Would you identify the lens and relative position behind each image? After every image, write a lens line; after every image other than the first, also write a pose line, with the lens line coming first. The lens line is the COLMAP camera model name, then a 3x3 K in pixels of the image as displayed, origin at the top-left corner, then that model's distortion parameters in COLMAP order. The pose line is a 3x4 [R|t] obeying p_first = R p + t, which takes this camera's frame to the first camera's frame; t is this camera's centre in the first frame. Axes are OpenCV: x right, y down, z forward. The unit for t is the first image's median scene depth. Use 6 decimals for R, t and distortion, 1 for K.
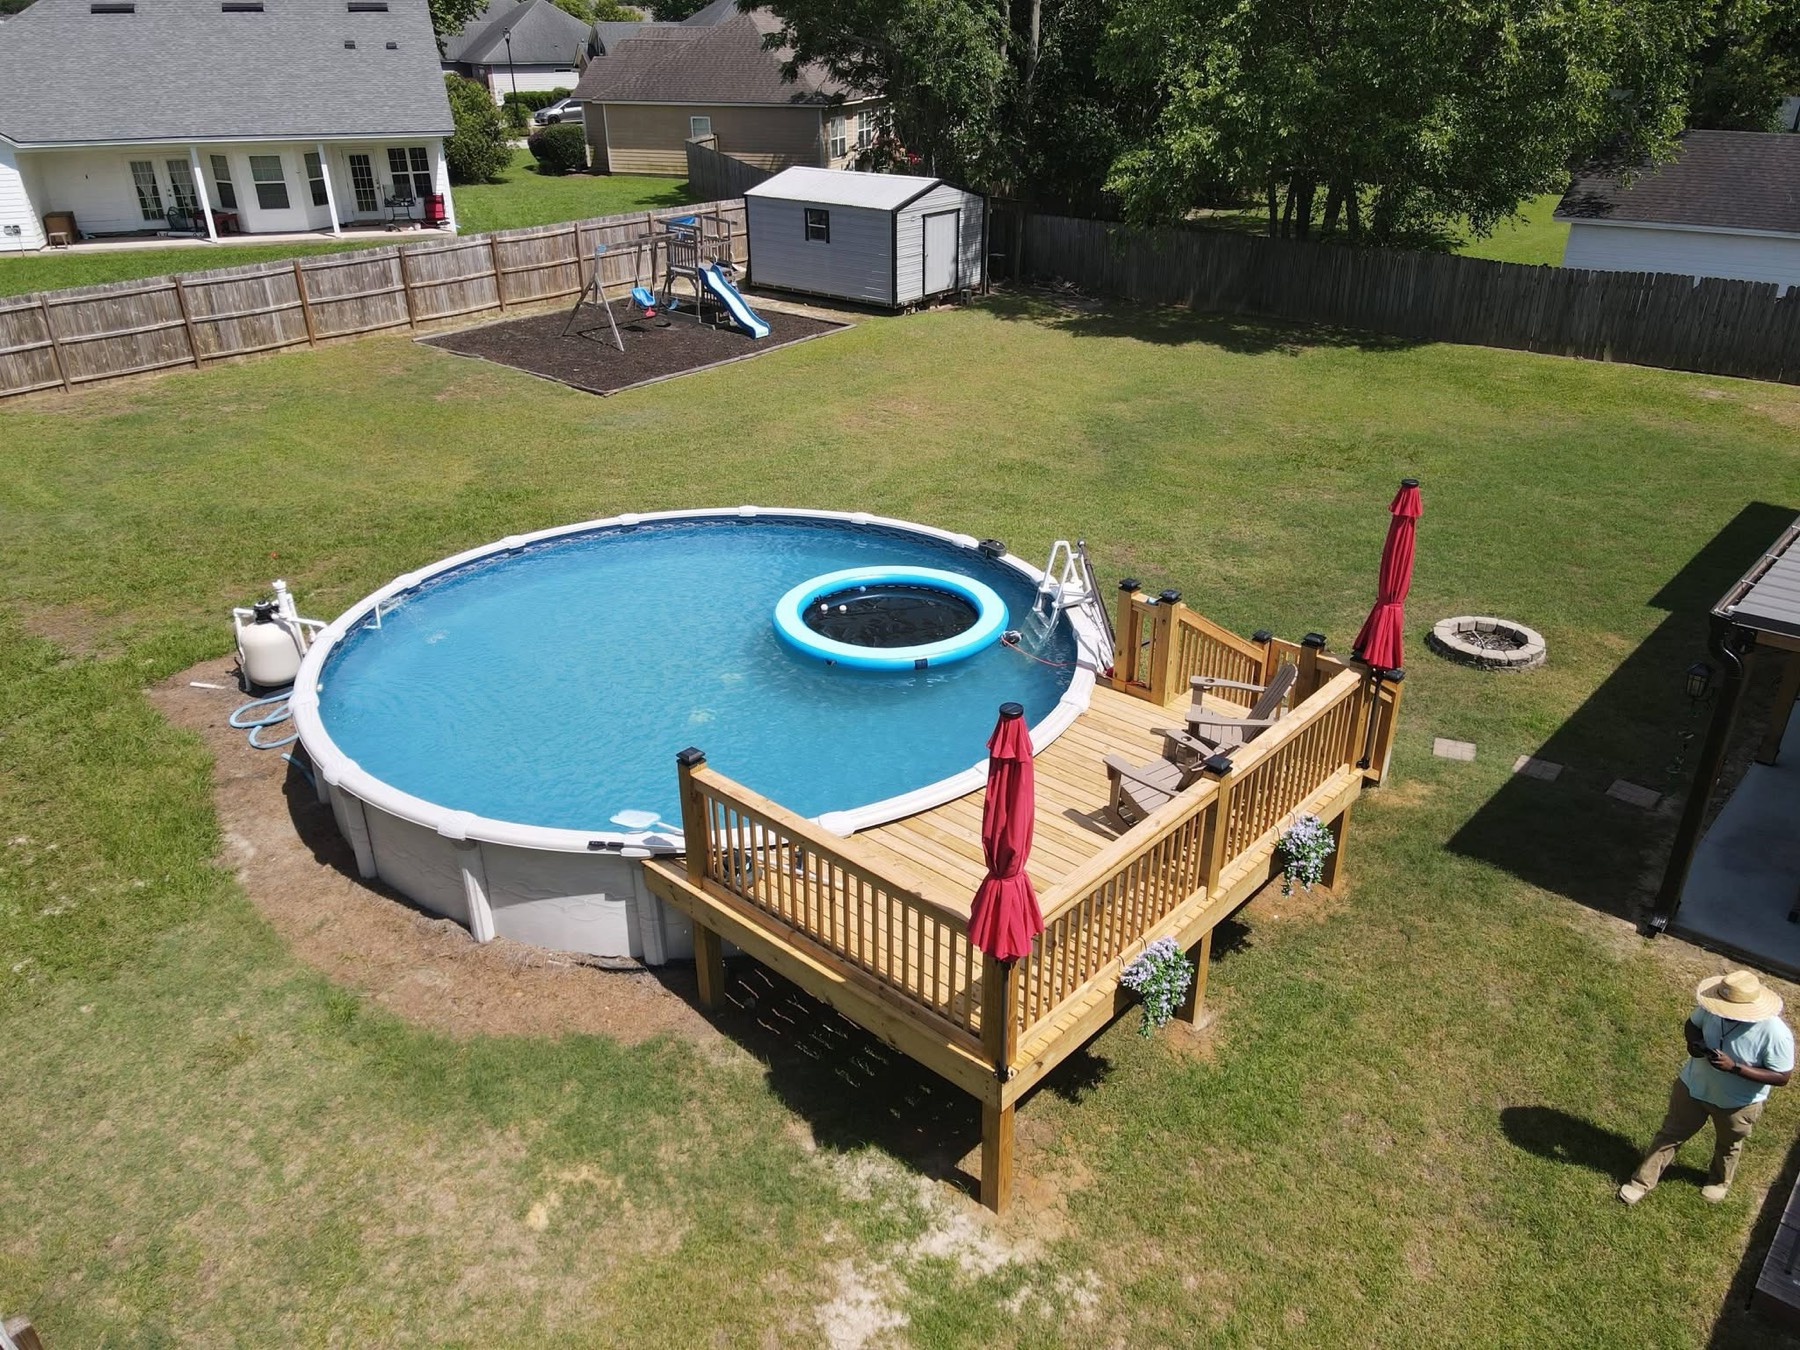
lens RADIAL K [[1322.5, 0, 908.8], [0, 1322.5, 677.5], [0, 0, 1]] dist [0.011092, 0.002218]
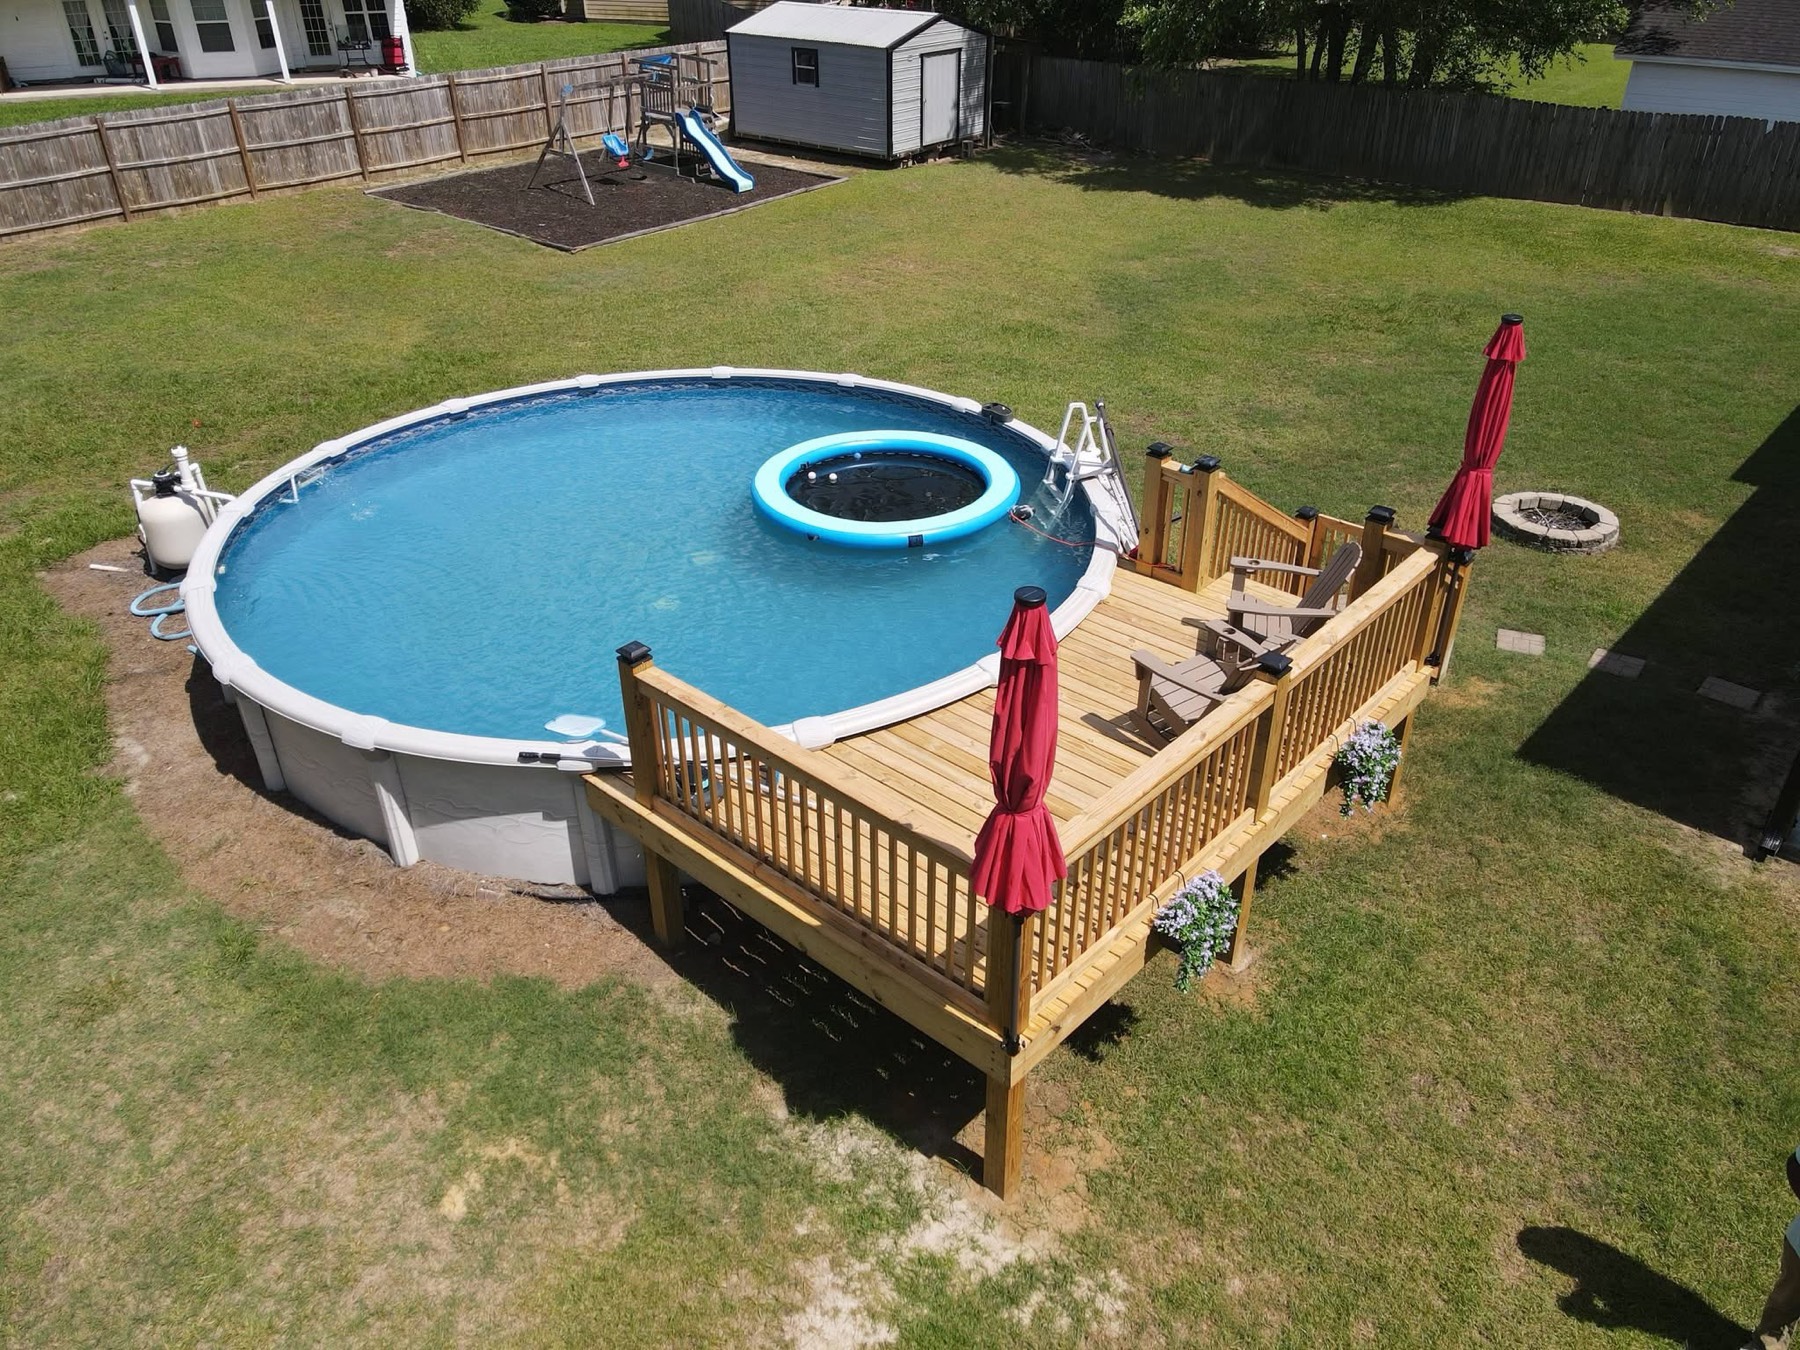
lens RADIAL K [[1322.5, 0, 908.8], [0, 1322.5, 677.5], [0, 0, 1]] dist [0.011092, 0.002218]
pose [[0.999999, 0.000775, 0.001347, 0.004561], [-0.000887, 0.996375, 0.085062, 0.004147], [-0.001276, -0.085063, 0.996375, 0.155627]]
